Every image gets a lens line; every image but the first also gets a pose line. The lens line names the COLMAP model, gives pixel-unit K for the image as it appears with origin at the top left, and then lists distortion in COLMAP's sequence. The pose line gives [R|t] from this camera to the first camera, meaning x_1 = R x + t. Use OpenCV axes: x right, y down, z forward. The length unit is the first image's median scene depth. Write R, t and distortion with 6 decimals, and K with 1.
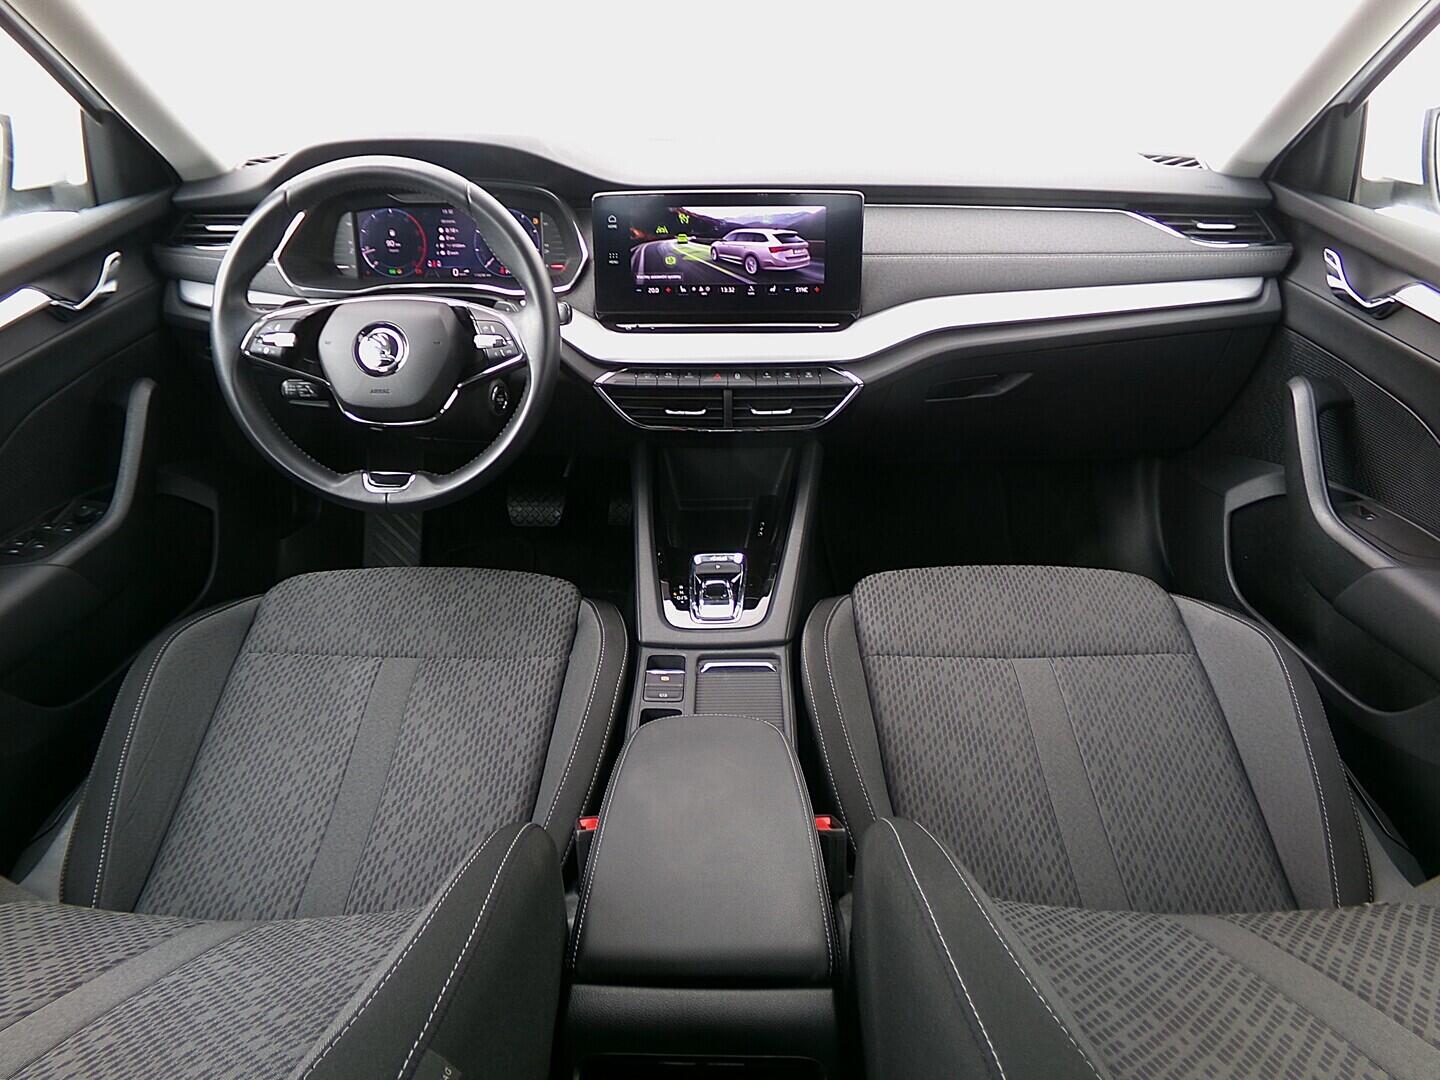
lens RADIAL K [[1021.8, 0, 720.0], [0, 1021.8, 540.0], [0, 0, 1]] dist [-0.101043, 0.191178]
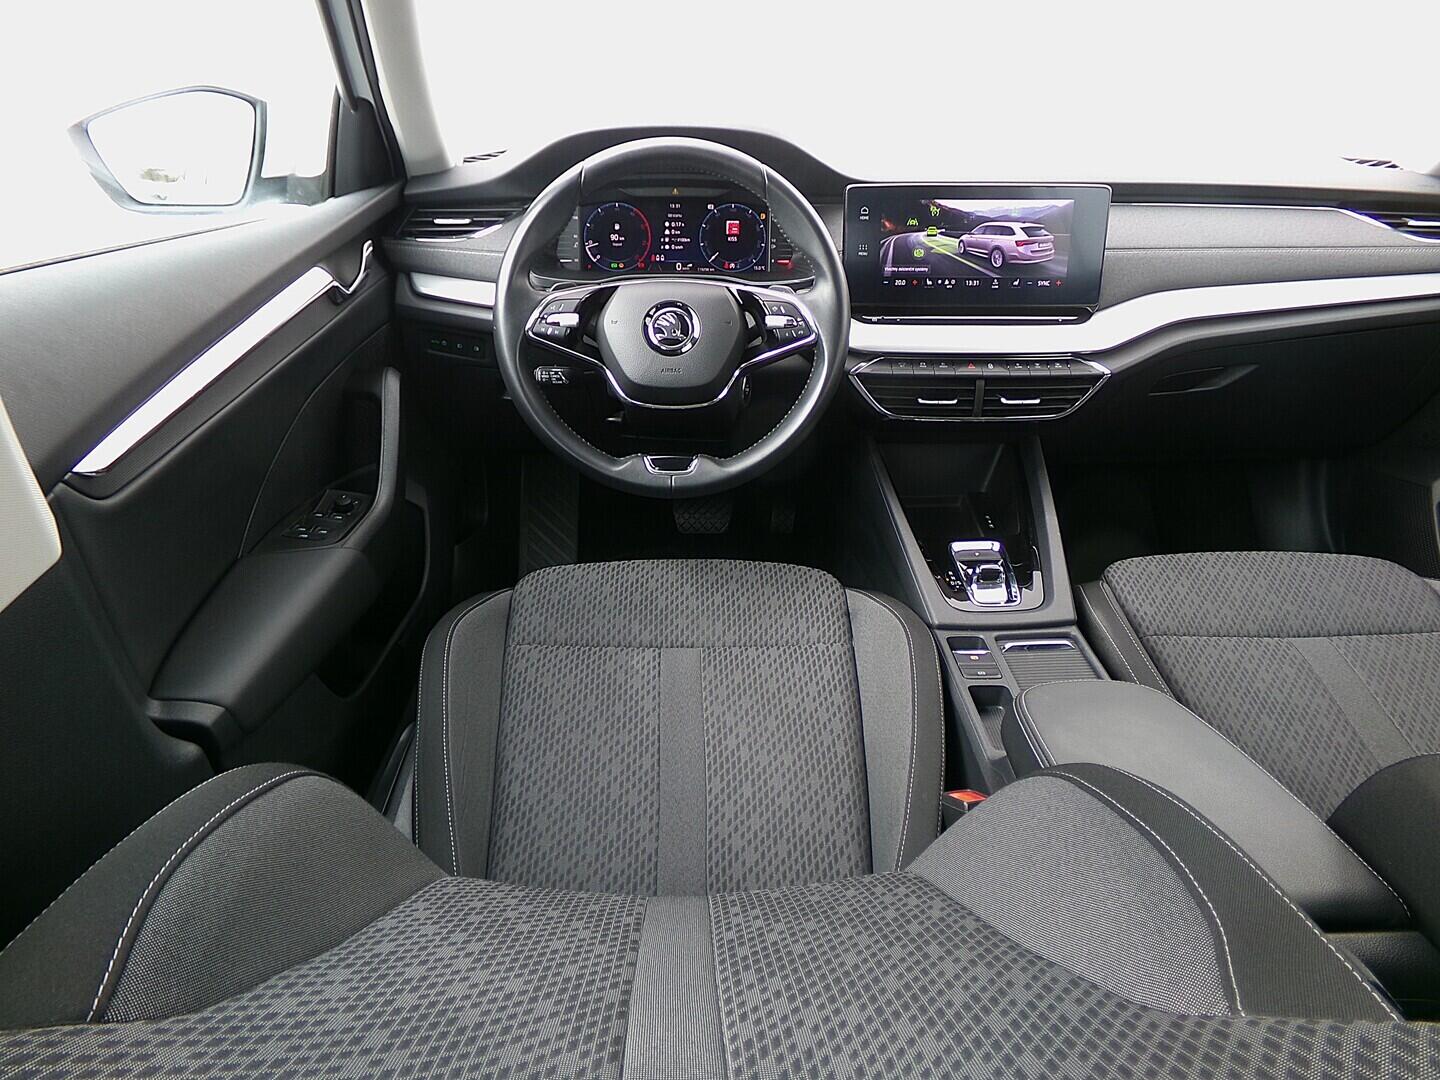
lens RADIAL K [[1021.8, 0, 720.0], [0, 1021.8, 540.0], [0, 0, 1]] dist [-0.101043, 0.191178]
pose [[0.998499, -0.010561, 0.053748, -0.305635], [0.012852, 0.999015, -0.042467, 0.051298], [-0.053246, 0.043094, 0.997651, 0.015466]]
